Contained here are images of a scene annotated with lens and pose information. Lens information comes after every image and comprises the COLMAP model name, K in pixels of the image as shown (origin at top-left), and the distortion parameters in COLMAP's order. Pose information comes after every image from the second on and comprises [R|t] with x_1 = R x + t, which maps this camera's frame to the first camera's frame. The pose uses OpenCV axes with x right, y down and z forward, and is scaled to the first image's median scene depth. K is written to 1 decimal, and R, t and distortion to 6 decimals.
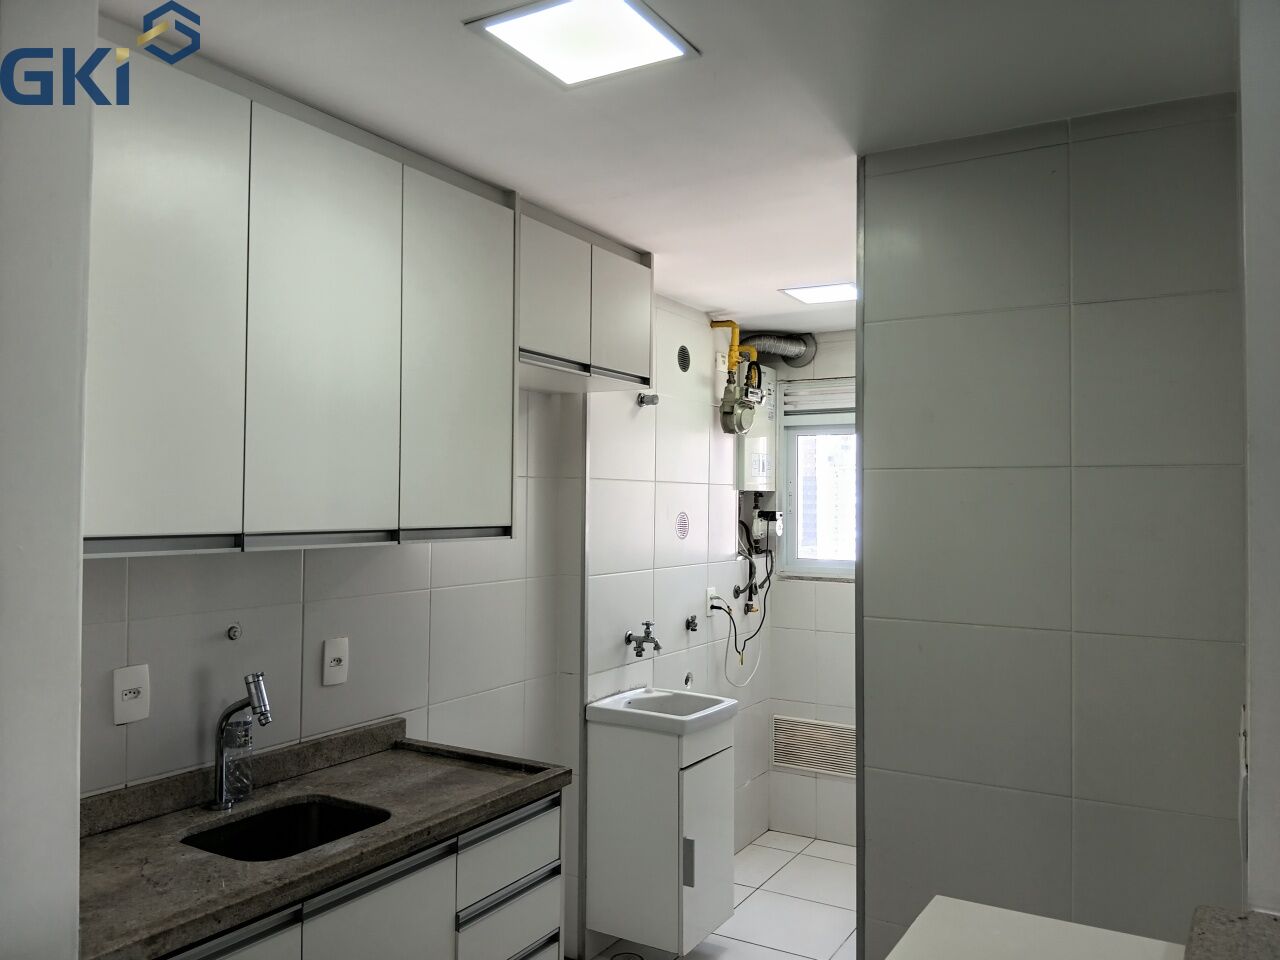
lens RADIAL K [[967.1, 0, 638.9], [0, 967.1, 494.2], [0, 0, 1]] dist [0.058294, -0.115976]
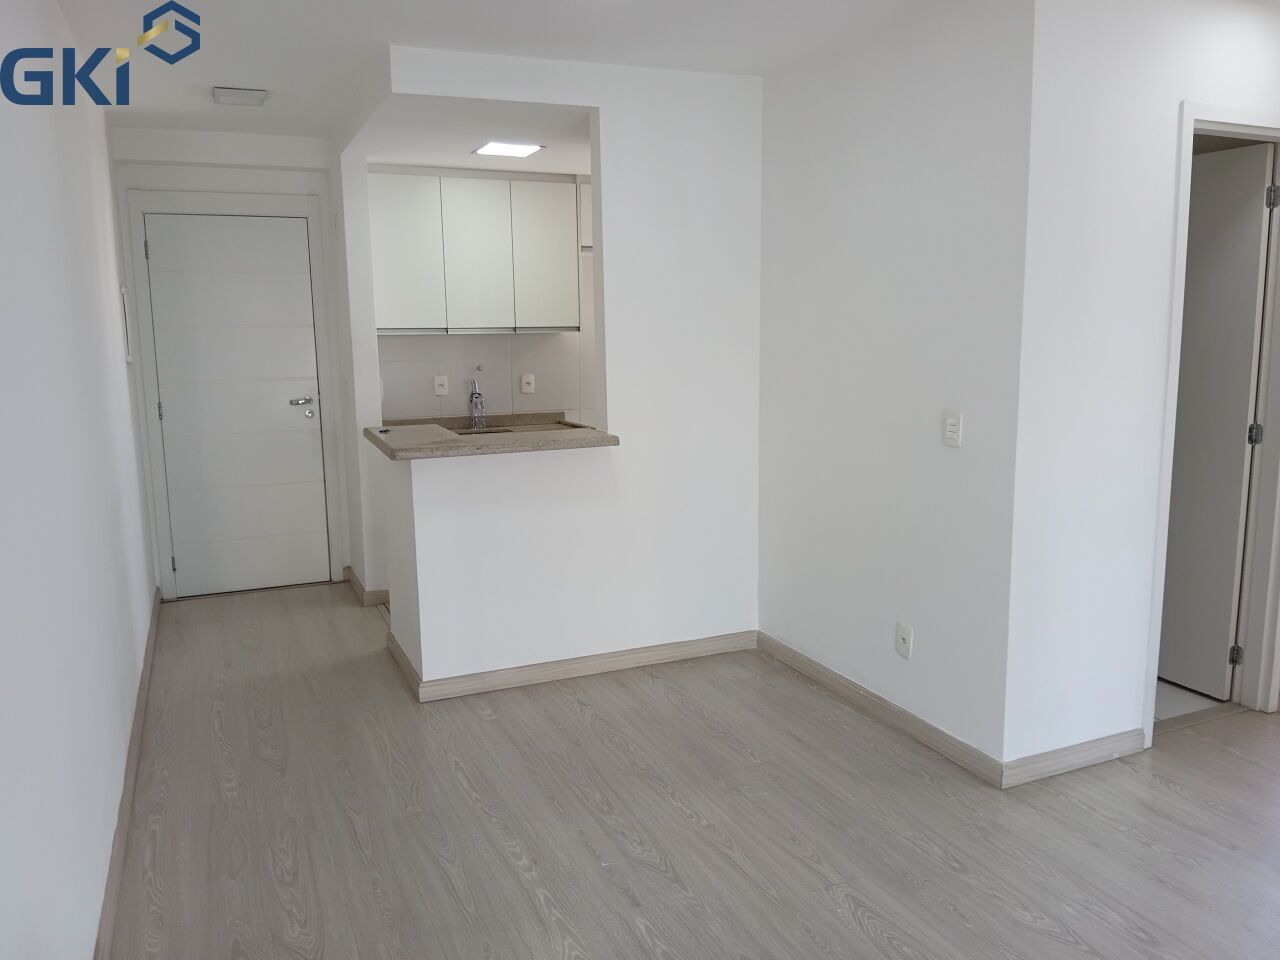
lens RADIAL K [[967.1, 0, 643.3], [0, 967.1, 484.5], [0, 0, 1]] dist [0.058294, -0.115976]
pose [[0.809259, 0.083151, -0.581538, 1.347002], [0.021551, 0.985063, 0.170839, 0.012282], [0.587057, -0.150785, 0.795379, -0.794794]]
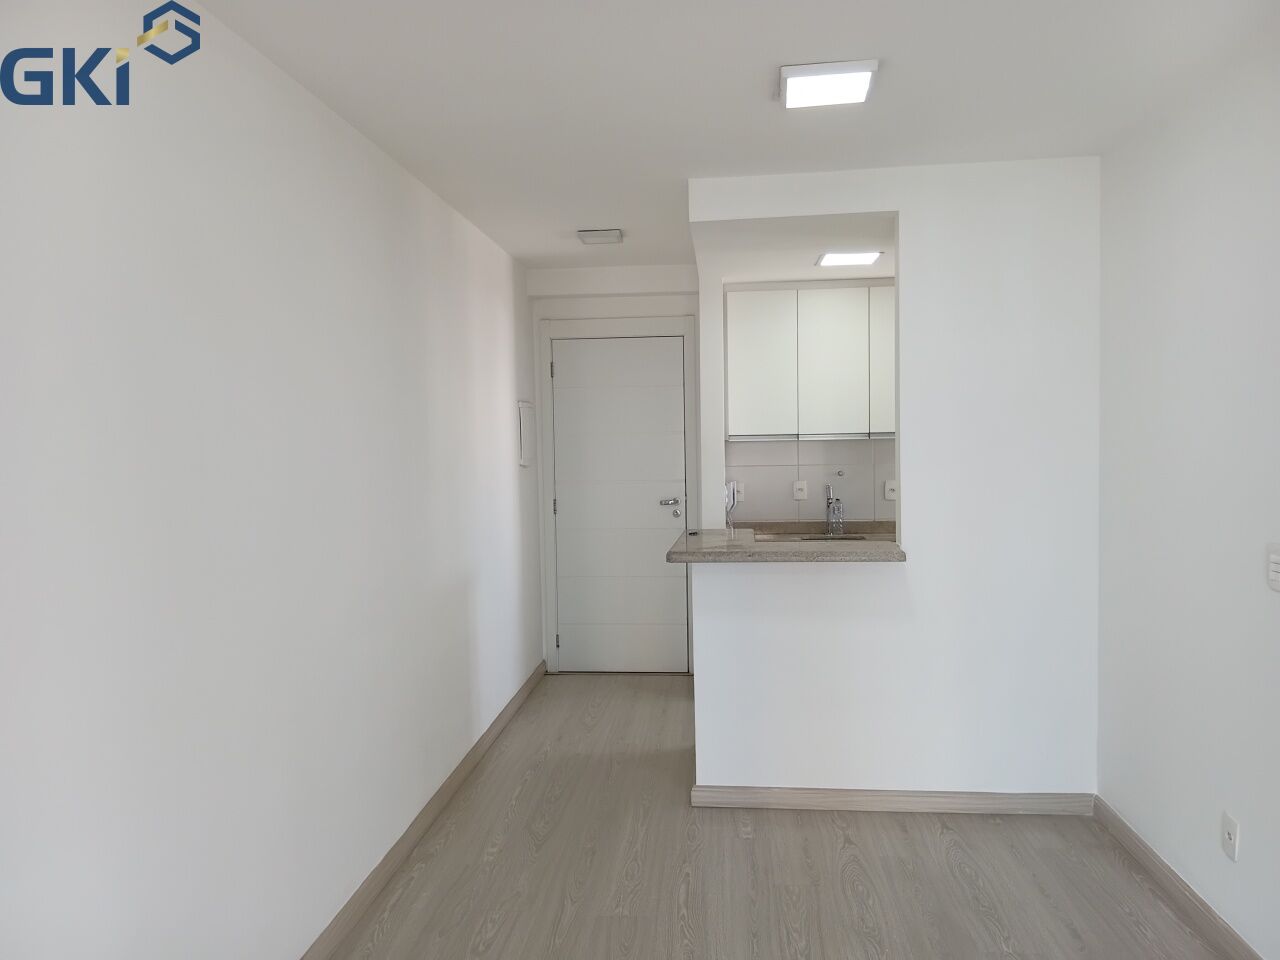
lens RADIAL K [[967.1, 0, 639.5], [0, 967.1, 480.1], [0, 0, 1]] dist [0.058294, -0.115976]
pose [[0.421534, 0.034920, -0.906140, 1.539686], [0.028245, 0.998268, 0.051610, 0.009282], [0.906373, -0.047350, 0.419817, -0.527680]]
